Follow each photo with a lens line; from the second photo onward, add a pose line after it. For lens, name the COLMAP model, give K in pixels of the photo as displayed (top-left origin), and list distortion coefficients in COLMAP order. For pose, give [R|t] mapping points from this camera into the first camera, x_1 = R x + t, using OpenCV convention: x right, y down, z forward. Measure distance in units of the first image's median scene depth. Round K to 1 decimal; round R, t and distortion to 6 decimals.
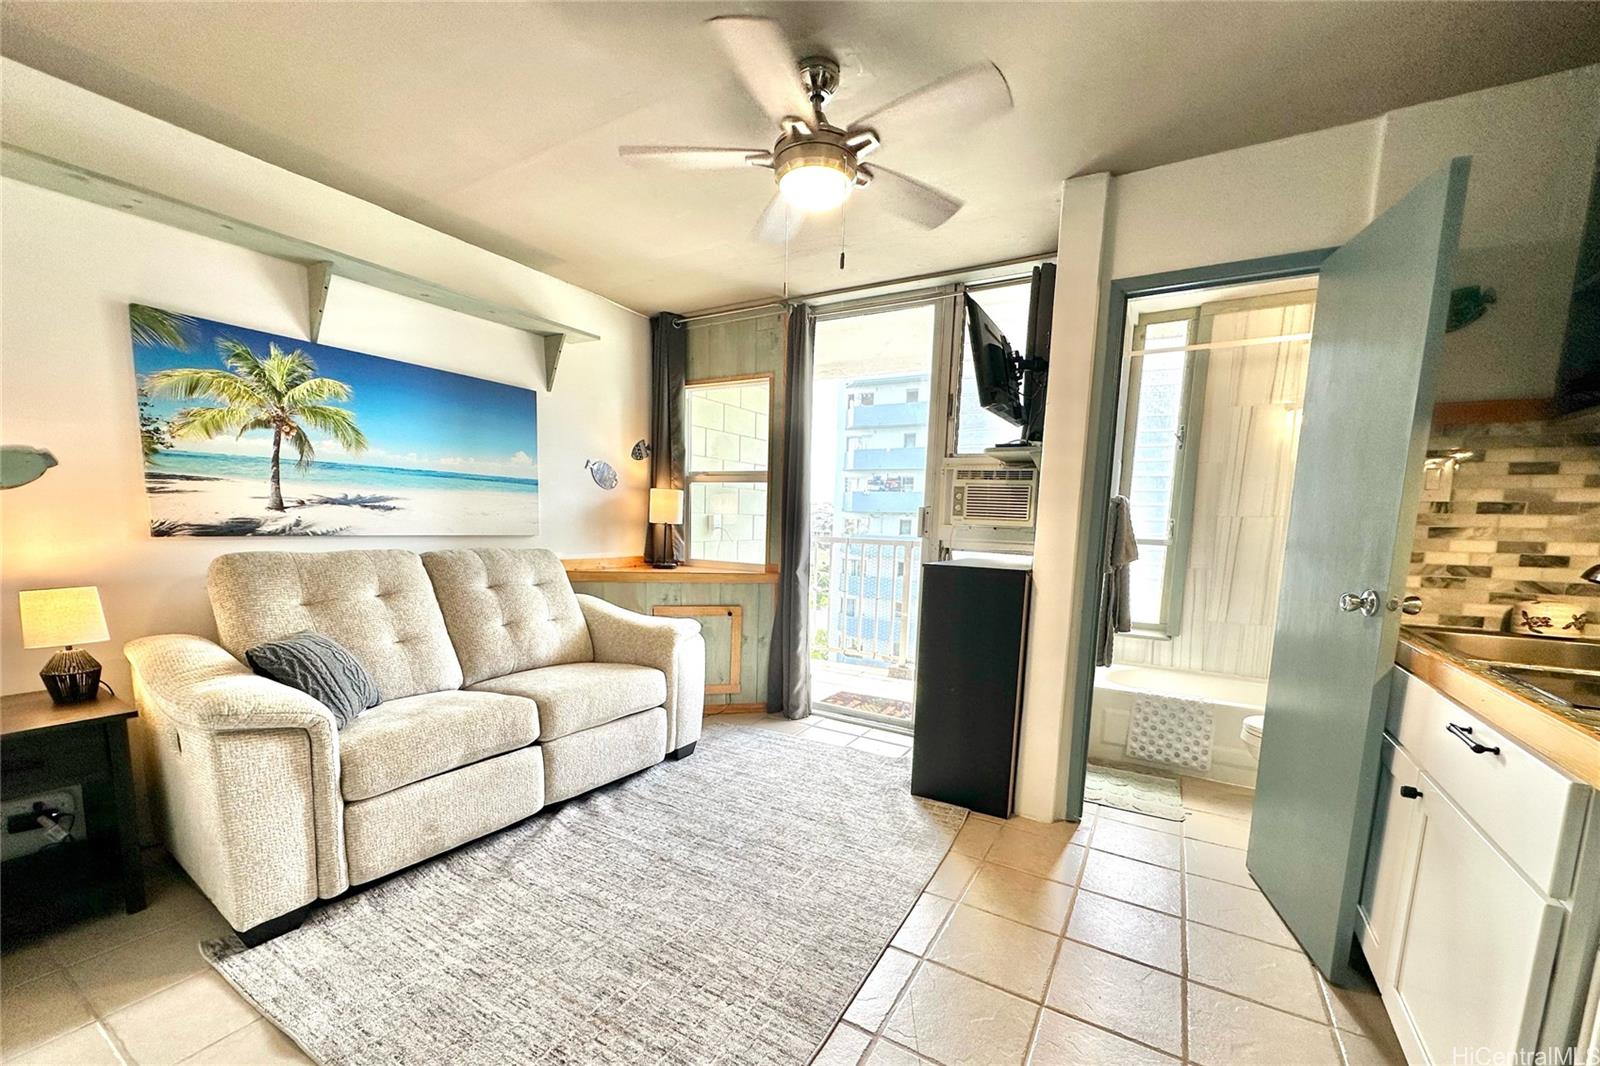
lens RADIAL K [[634.6, 0, 798.0], [0, 634.6, 598.0], [0, 0, 1]] dist [-0.002396, 0.000541]
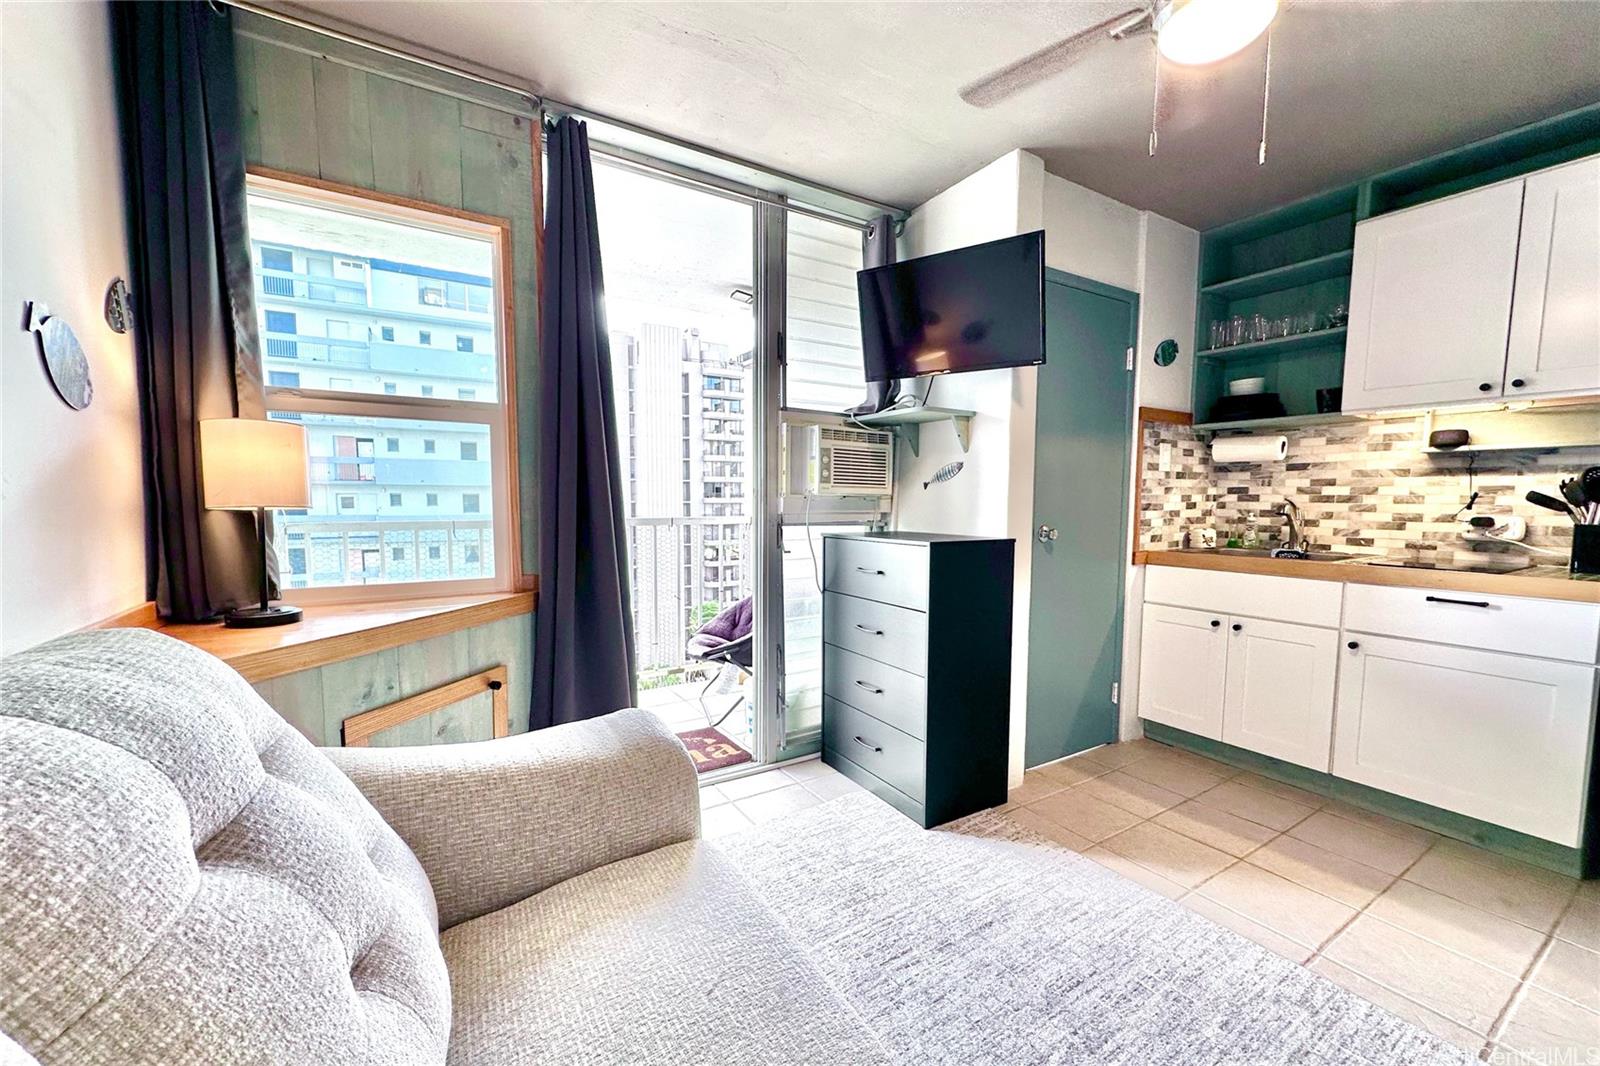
lens RADIAL K [[634.6, 0, 797.3], [0, 634.6, 551.2], [0, 0, 1]] dist [-0.002396, 0.000541]
pose [[0.454512, -0.103677, 0.884686, -0.649163], [0.121637, 0.991123, 0.053659, -0.116119], [-0.882396, 0.083222, 0.463089, 0.840845]]
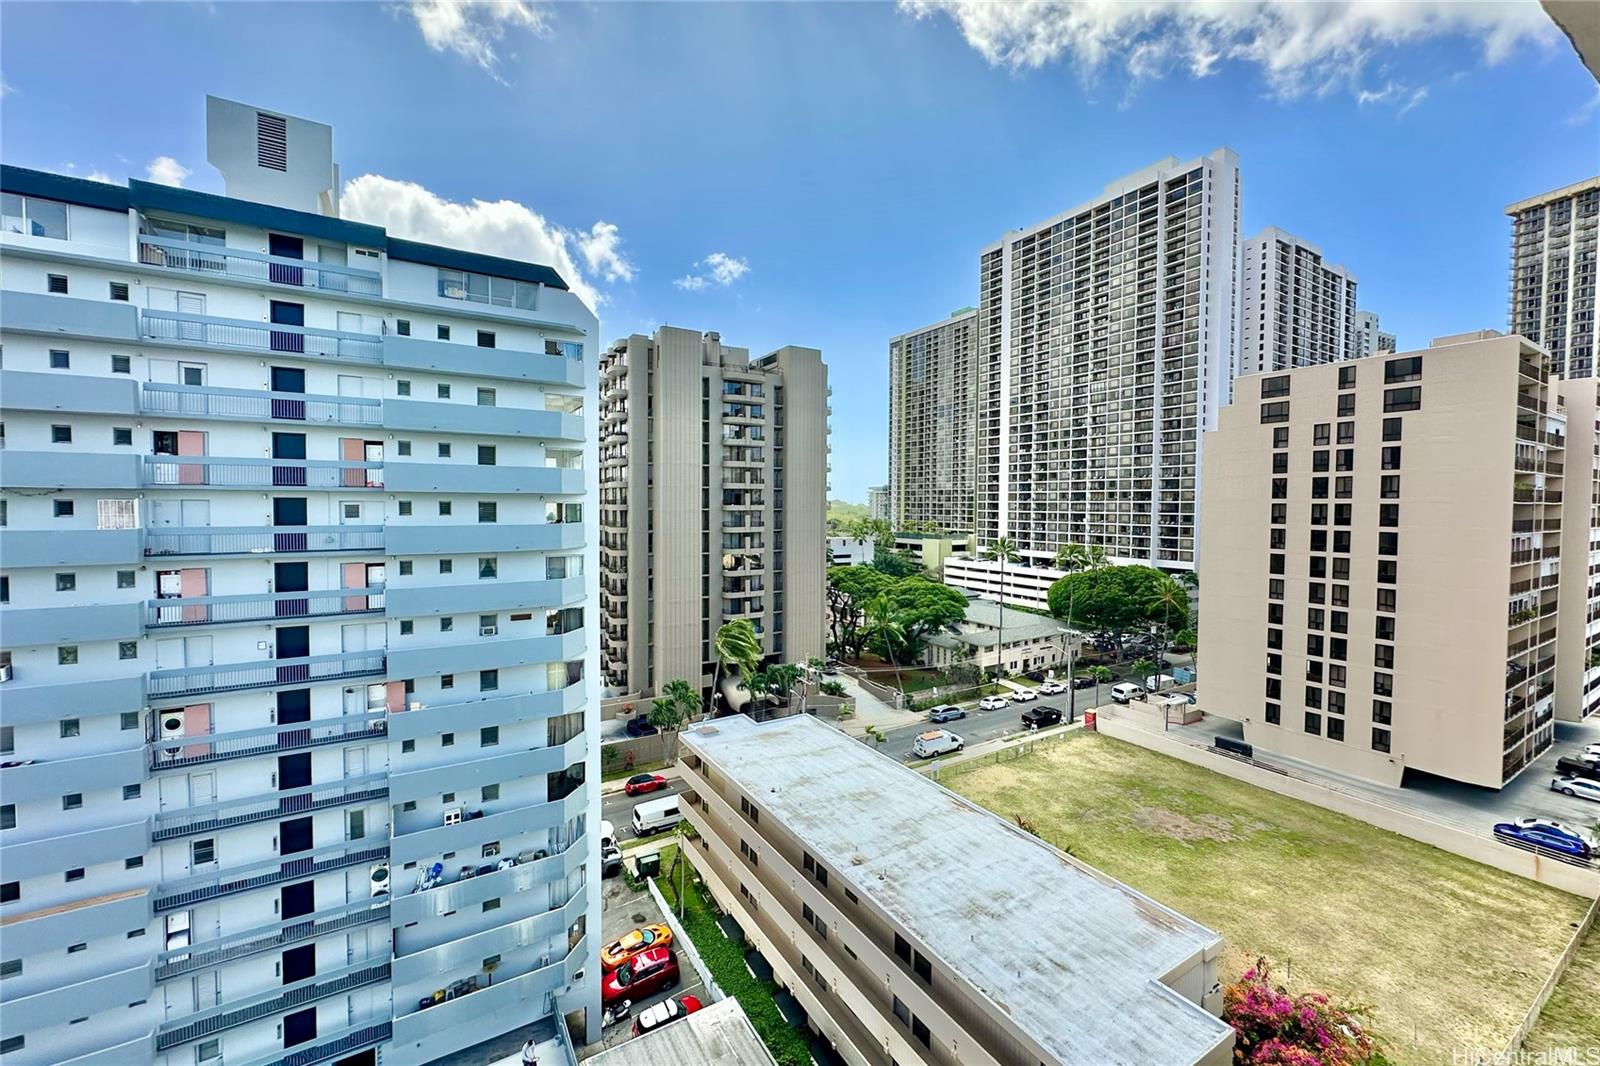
lens RADIAL K [[634.6, 0, 798.7], [0, 634.6, 522.6], [0, 0, 1]] dist [-0.002396, 0.000541]
pose [[0.462290, -0.054039, 0.885081, 0.126863], [0.119504, 0.992832, -0.001800, -0.299611], [-0.878639, 0.106603, 0.465434, 2.108565]]
